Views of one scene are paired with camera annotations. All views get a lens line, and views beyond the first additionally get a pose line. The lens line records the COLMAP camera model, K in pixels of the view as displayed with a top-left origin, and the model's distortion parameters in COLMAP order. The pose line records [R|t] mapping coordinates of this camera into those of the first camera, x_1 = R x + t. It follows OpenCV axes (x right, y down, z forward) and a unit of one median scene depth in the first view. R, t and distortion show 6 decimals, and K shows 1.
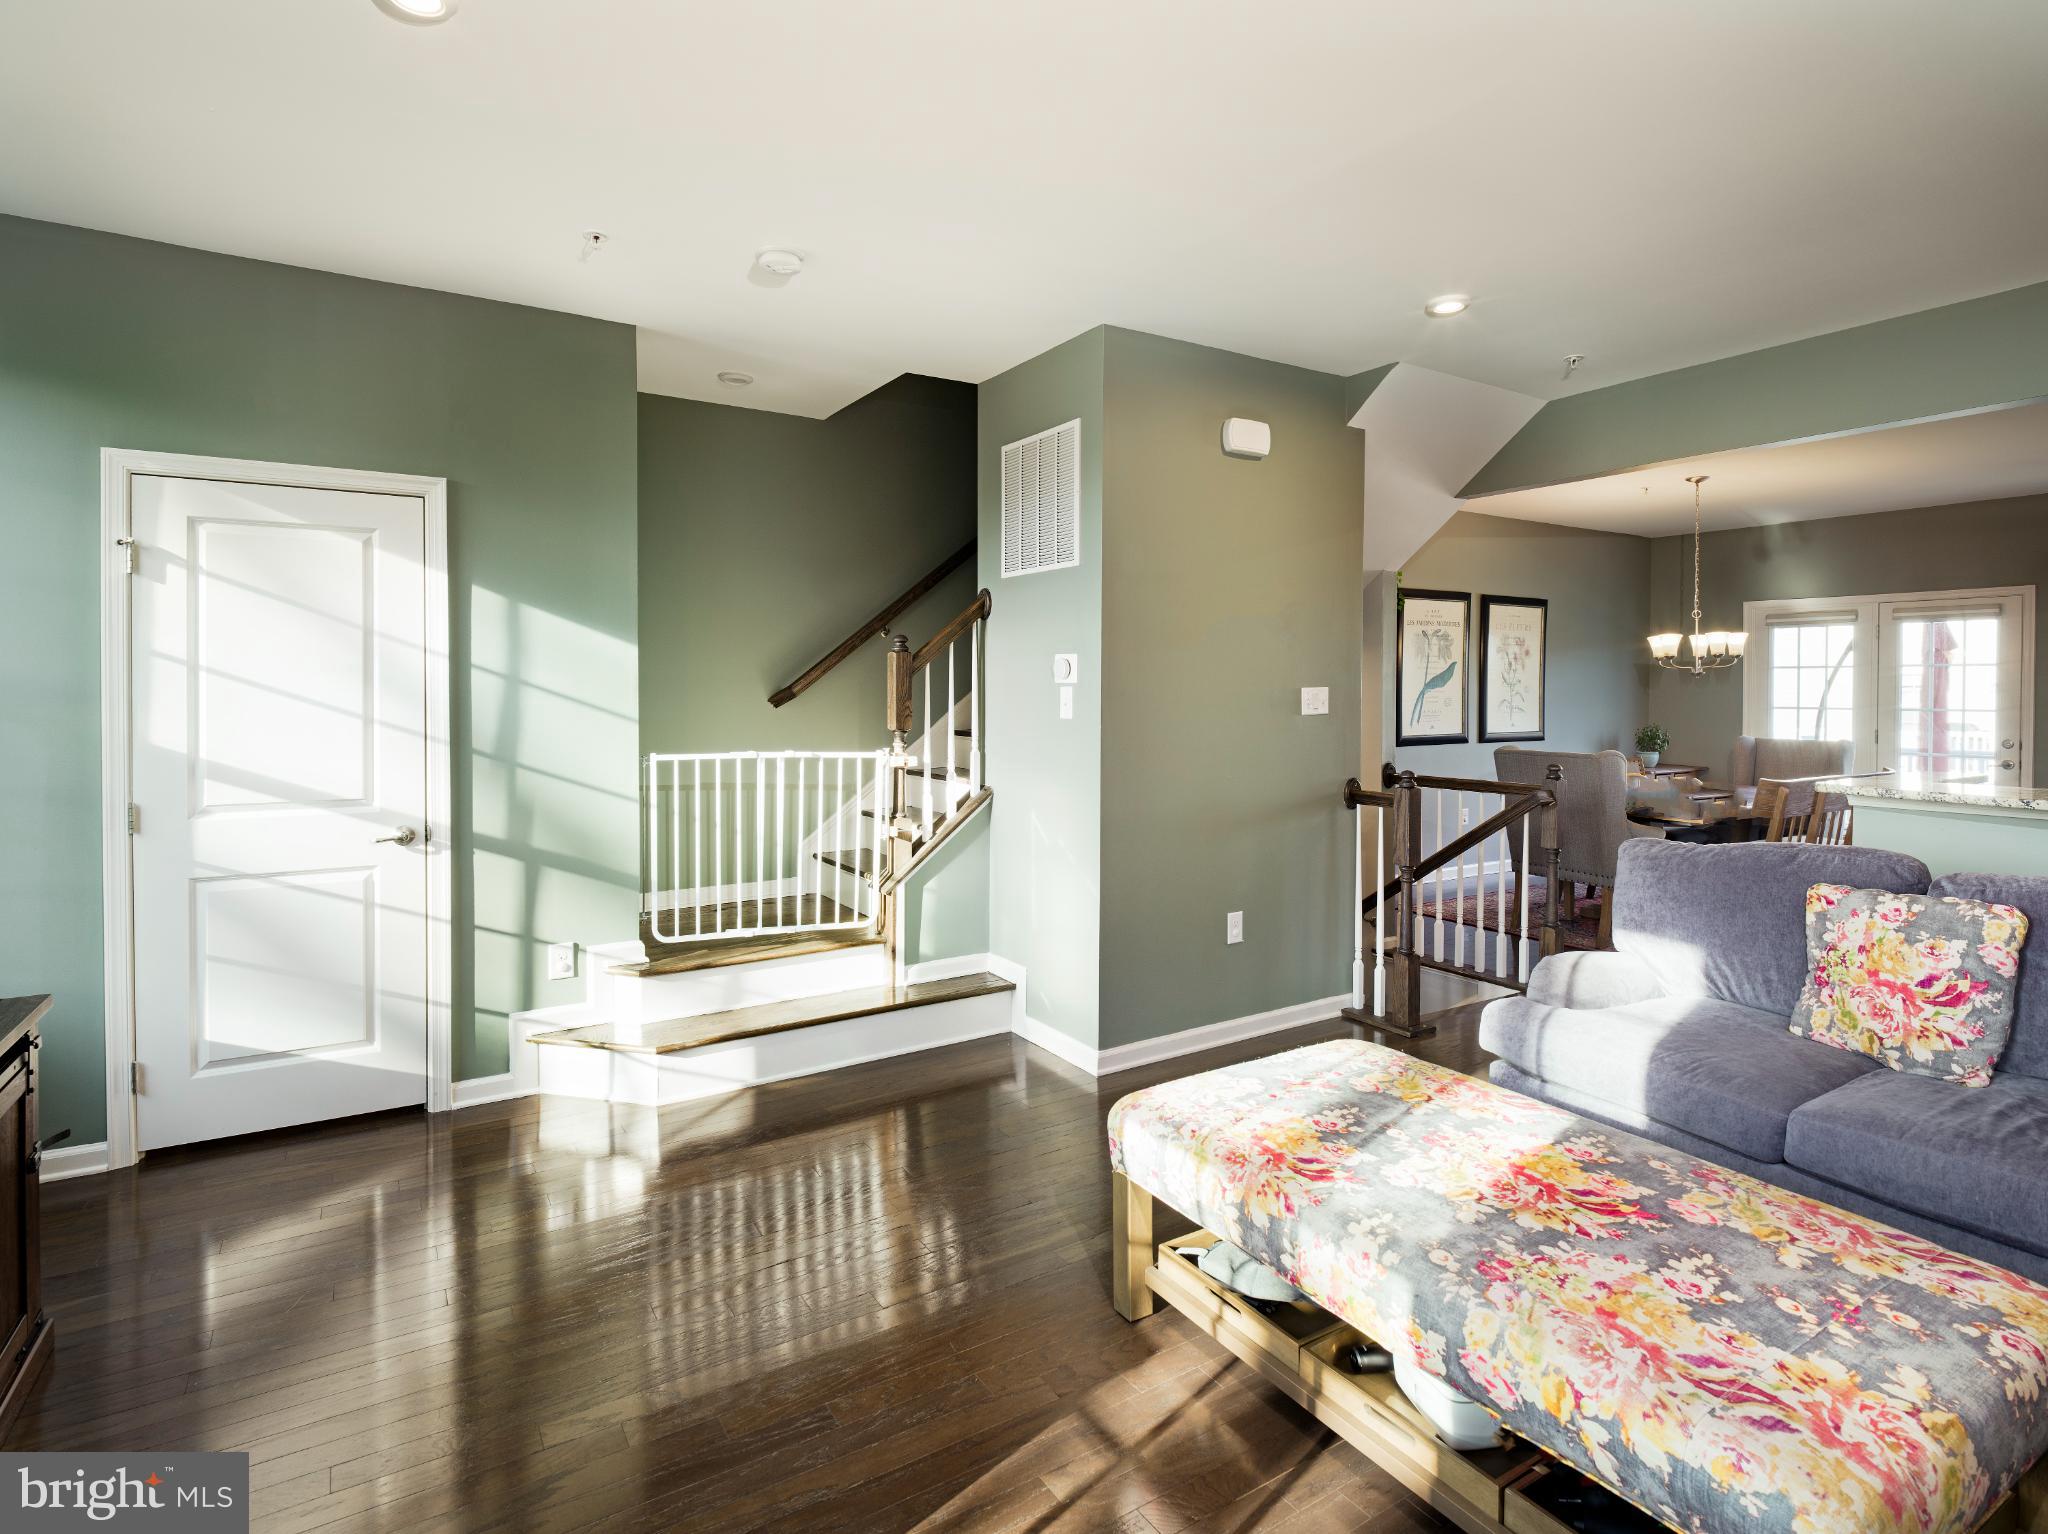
lens RADIAL K [[1058.6, 0, 1100.3], [0, 1058.6, 708.6], [0, 0, 1]] dist [-0.003173, -0.000594]
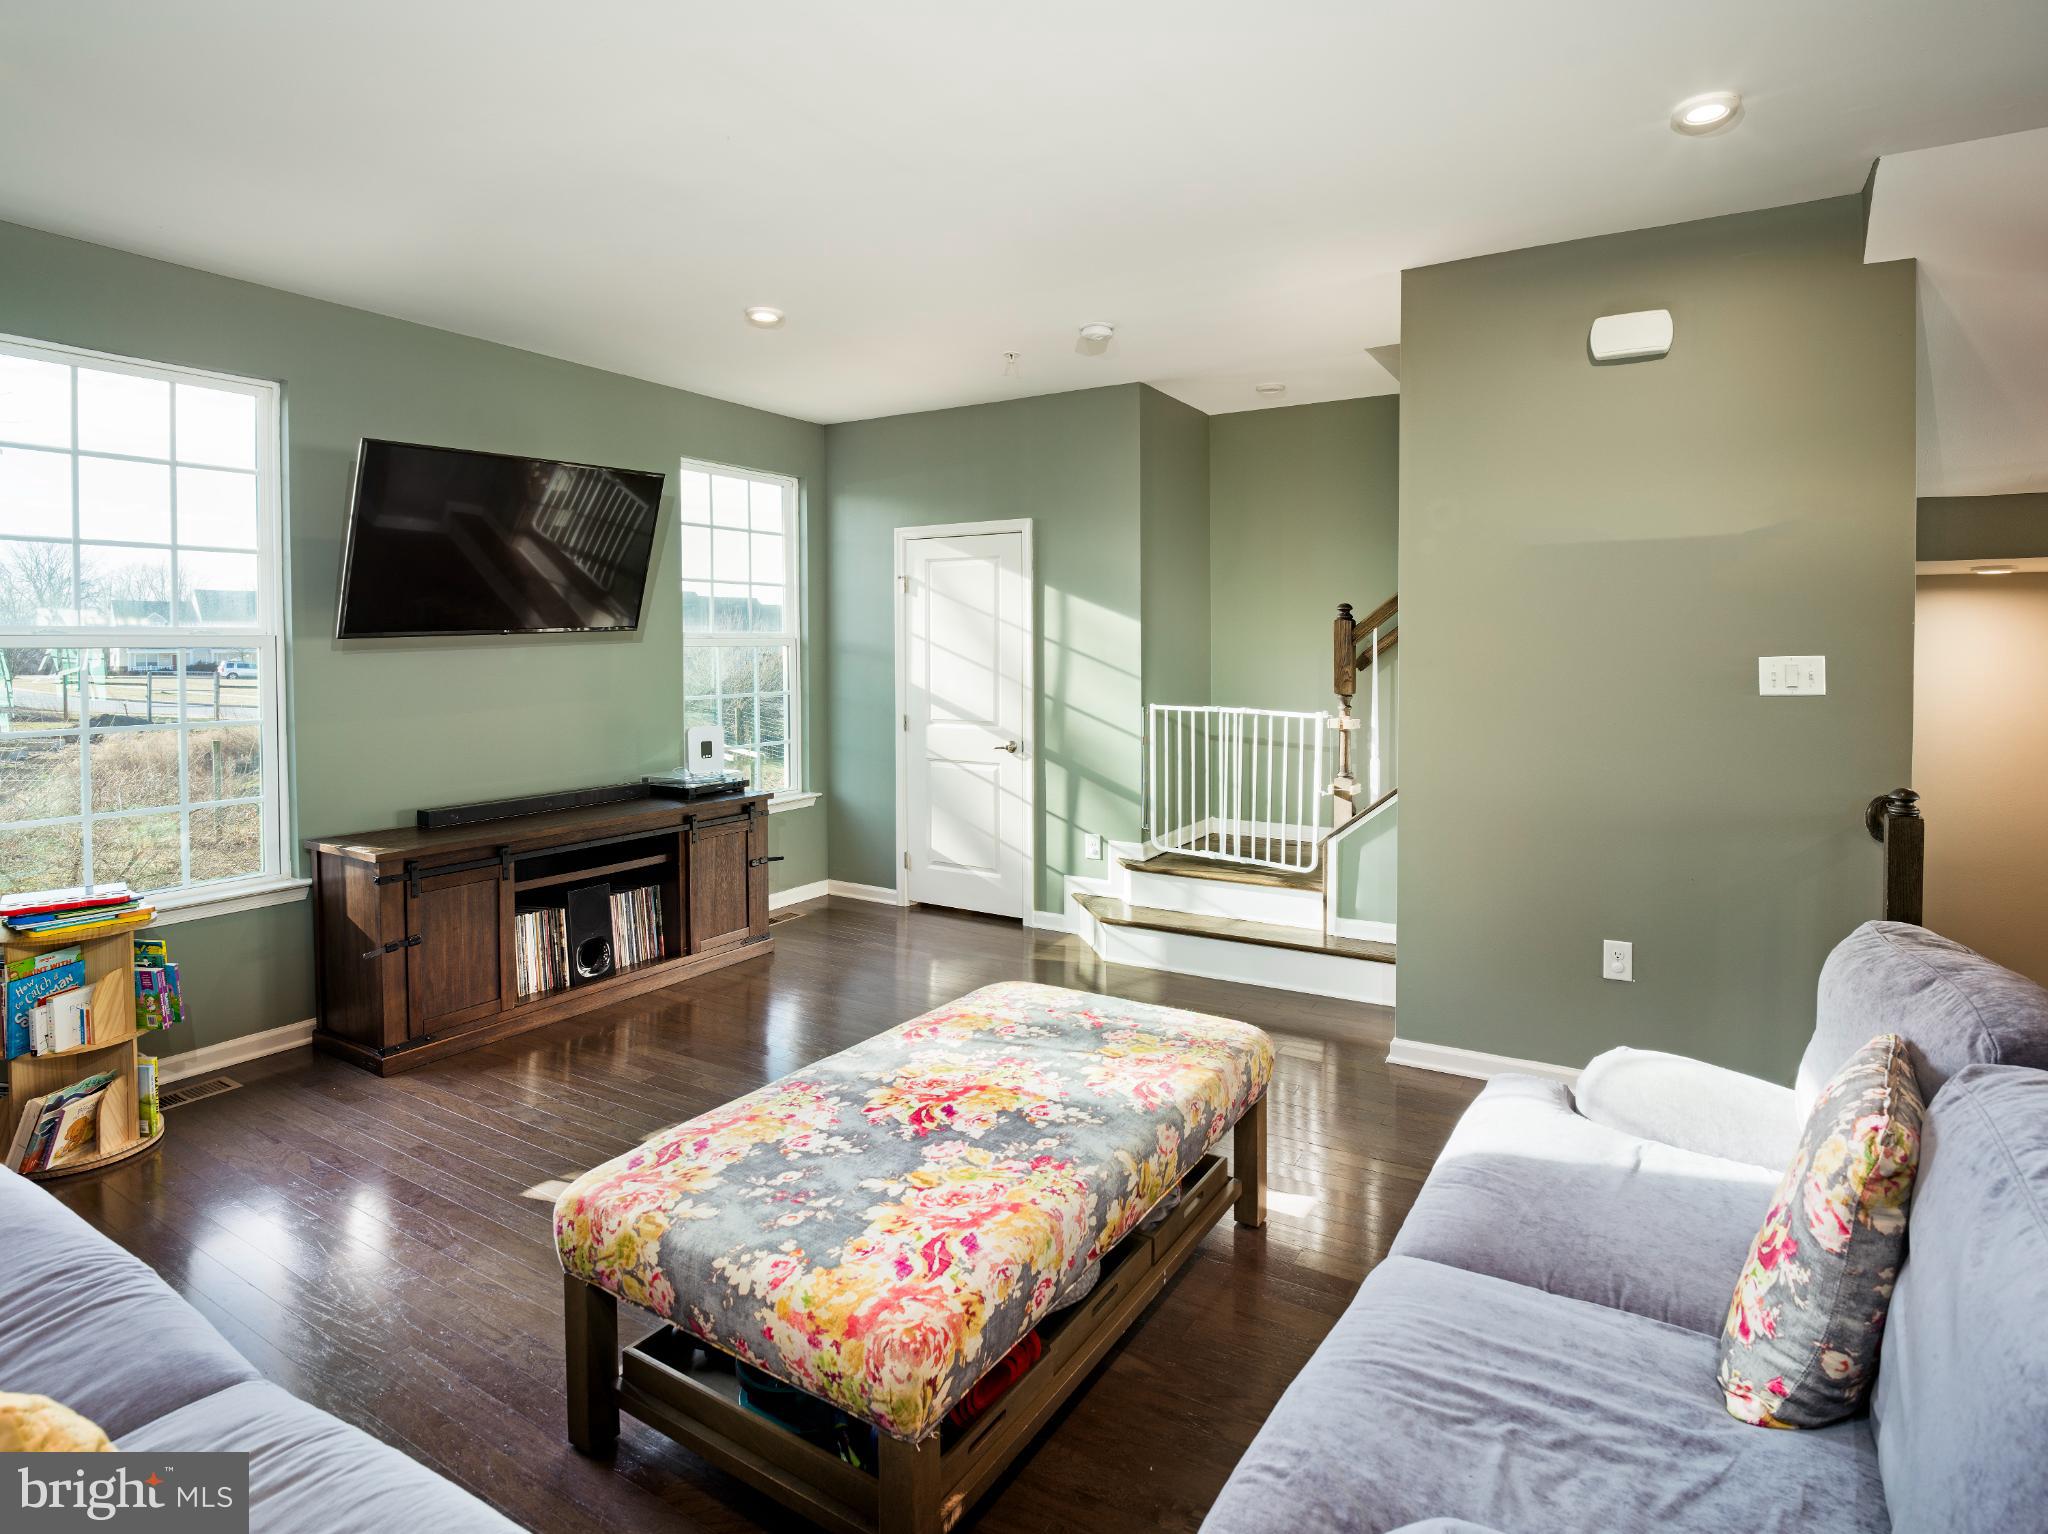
lens RADIAL K [[1090.8, 0, 1023.9], [0, 1090.8, 682.6], [0, 0, 1]] dist [-0.014019, -0.000587]
pose [[0.423128, 0.027270, -0.905660, 0.986785], [-0.018877, 0.999595, 0.021280, -0.012957], [0.905873, 0.008092, 0.423471, 0.377576]]
